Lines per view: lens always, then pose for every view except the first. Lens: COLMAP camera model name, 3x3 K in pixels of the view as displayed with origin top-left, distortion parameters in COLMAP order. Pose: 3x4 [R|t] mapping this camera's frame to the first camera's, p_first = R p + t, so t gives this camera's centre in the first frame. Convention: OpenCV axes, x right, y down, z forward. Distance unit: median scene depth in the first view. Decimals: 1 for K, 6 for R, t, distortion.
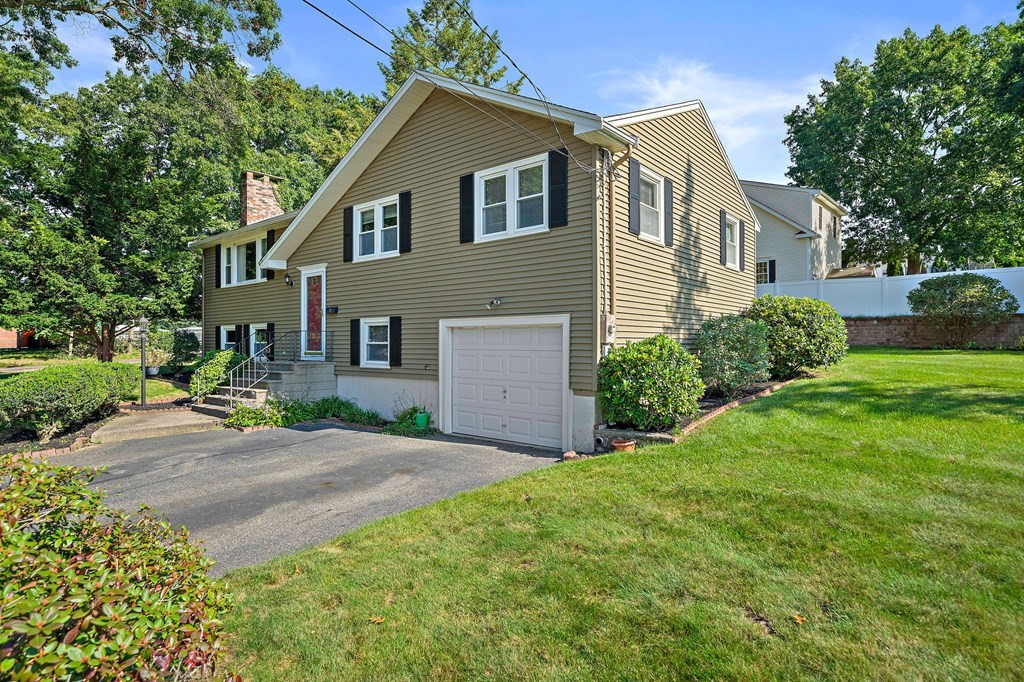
lens RADIAL K [[542.4, 0, 511.9], [0, 542.4, 339.5], [0, 0, 1]] dist [-0.003492, -0.000815]
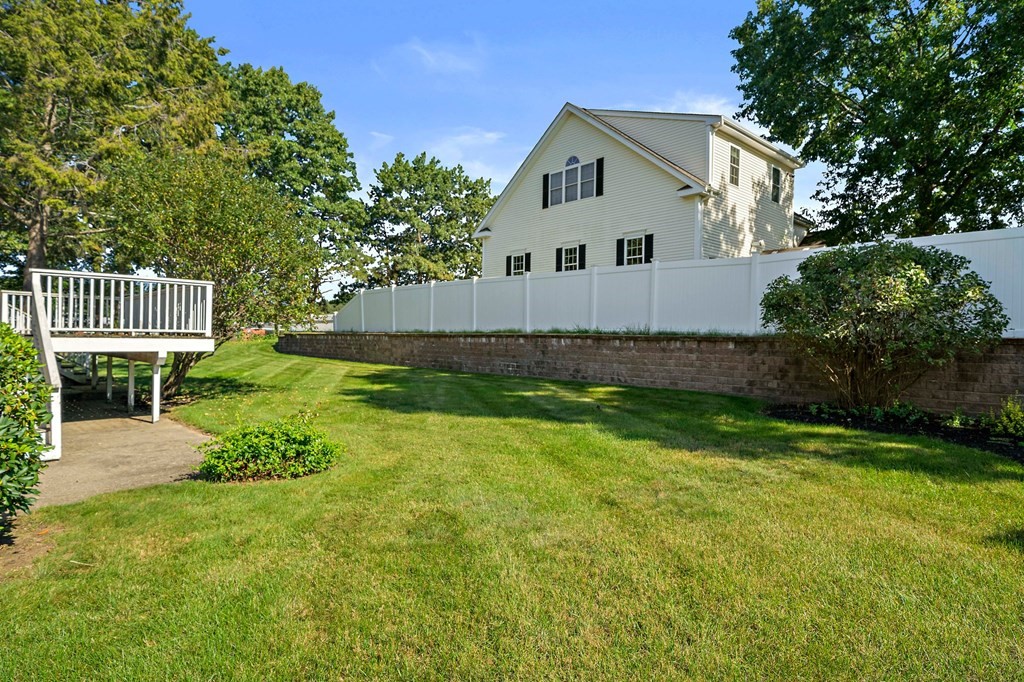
lens RADIAL K [[572.3, 0, 511.0], [0, 572.3, 337.2], [0, 0, 1]] dist [0.000257, -0.000060]
pose [[0.994983, 0.025435, -0.096759, 0.532130], [-0.026080, 0.999645, -0.005412, -0.032638], [0.096587, 0.007908, 0.995293, 0.467655]]
